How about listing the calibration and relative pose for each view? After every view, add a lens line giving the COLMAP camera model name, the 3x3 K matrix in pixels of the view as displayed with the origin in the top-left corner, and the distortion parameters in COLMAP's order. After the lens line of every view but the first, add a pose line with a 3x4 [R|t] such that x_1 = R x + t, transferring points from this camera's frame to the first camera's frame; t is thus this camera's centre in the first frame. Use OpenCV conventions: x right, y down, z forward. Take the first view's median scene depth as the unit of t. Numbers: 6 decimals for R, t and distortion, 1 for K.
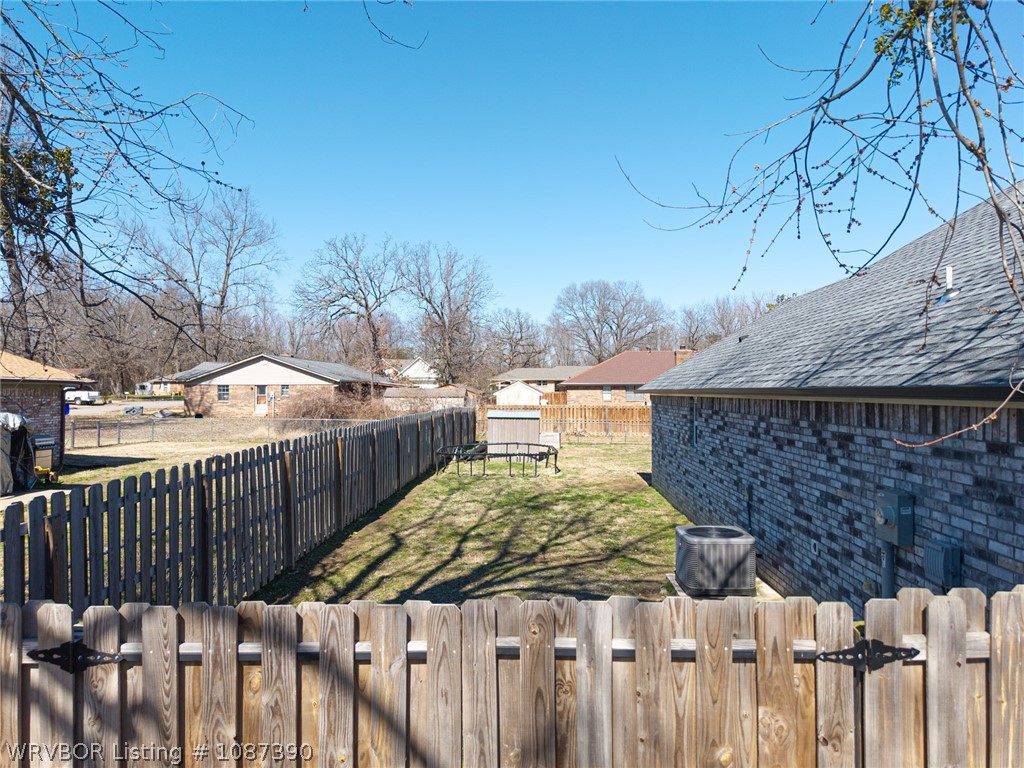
lens RADIAL K [[684.8, 0, 513.7], [0, 684.8, 386.5], [0, 0, 1]] dist [0.023343, -0.021382]
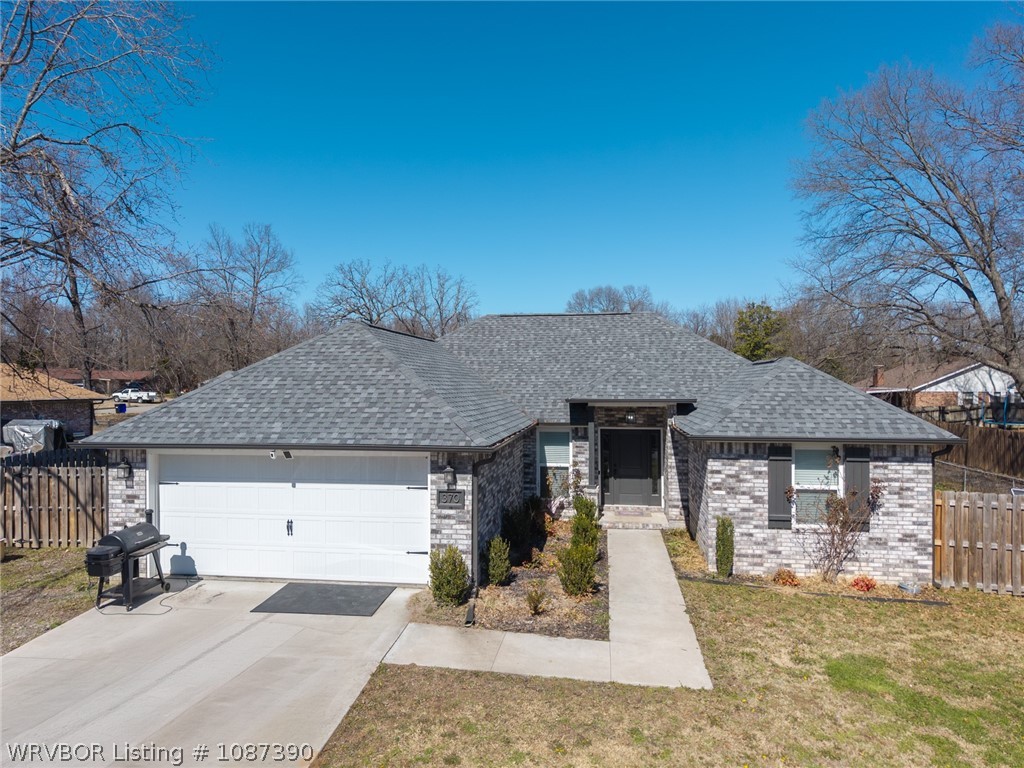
lens RADIAL K [[689.0, 0, 521.5], [0, 689.0, 385.2], [0, 0, 1]] dist [0.026101, -0.026677]
pose [[0.995935, -0.000034, -0.090079, 0.155814], [0.000909, 0.999953, 0.009672, -0.016110], [0.090075, -0.009715, 0.995888, -0.168271]]
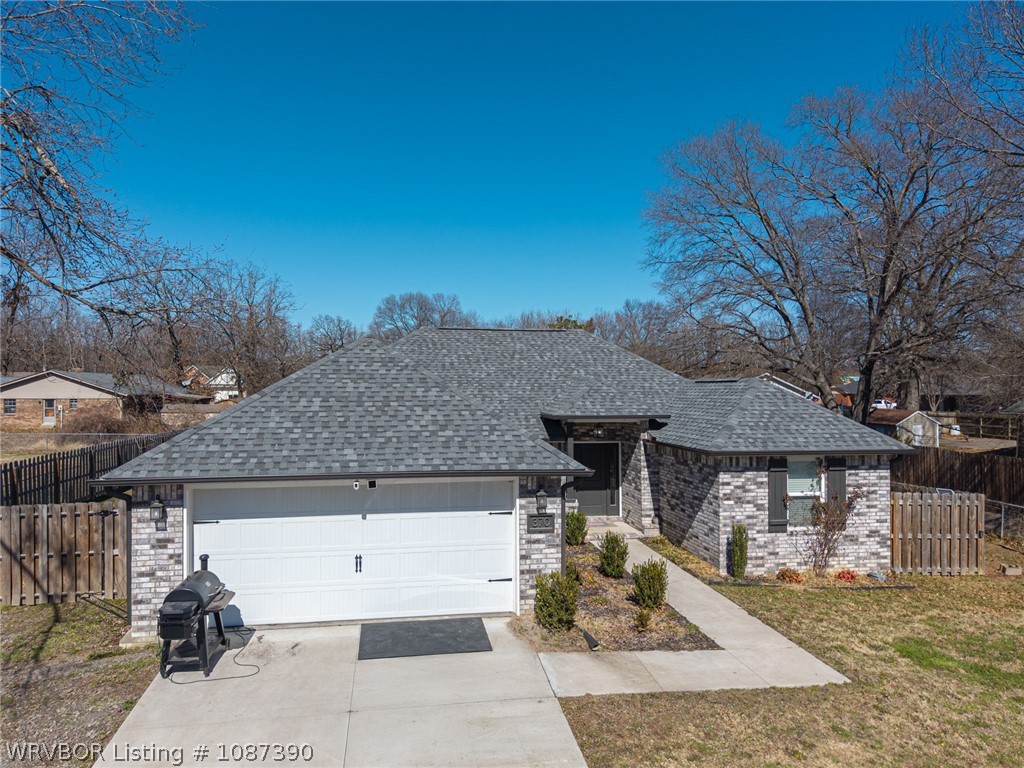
lens RADIAL K [[689.0, 0, 521.5], [0, 689.0, 385.2], [0, 0, 1]] dist [0.026101, -0.026677]
pose [[0.975904, 0.004770, 0.218147, 0.085629], [-0.005061, 0.999987, 0.000777, -0.019977], [-0.218140, -0.001863, 0.975916, -0.164263]]
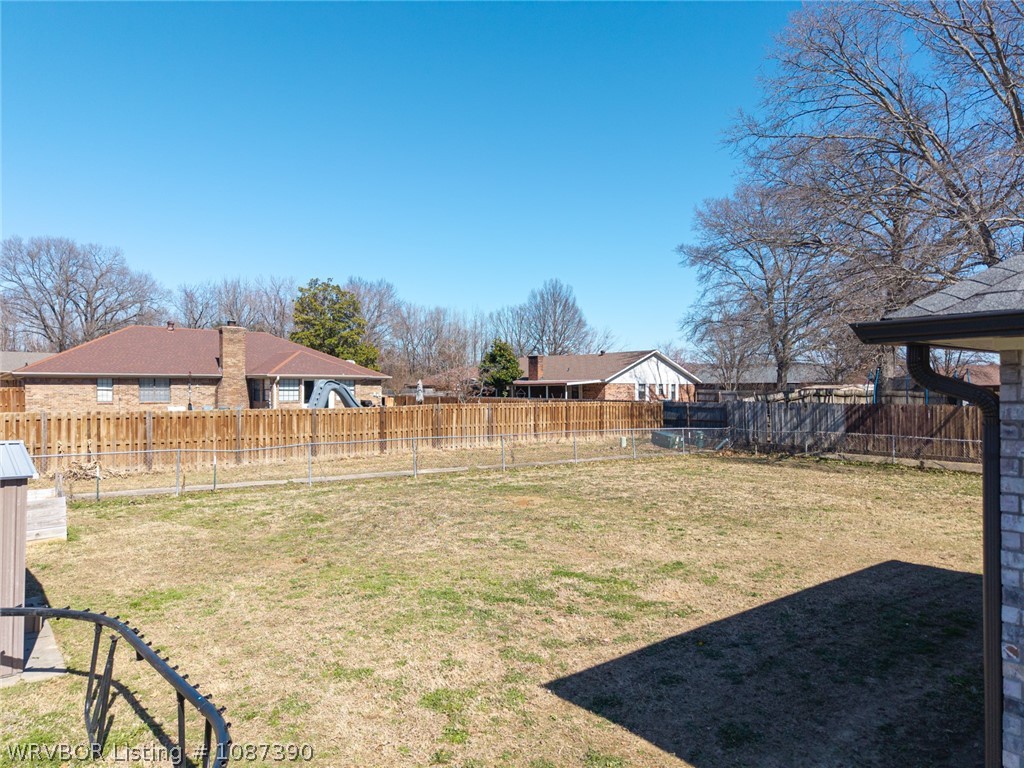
lens RADIAL K [[684.8, 0, 513.7], [0, 684.8, 386.5], [0, 0, 1]] dist [0.023343, -0.021382]
pose [[0.748990, 0.002571, 0.662576, 0.002281], [-0.002194, 0.999997, -0.001400, 0.005221], [-0.662578, -0.000406, 0.748993, 0.238095]]
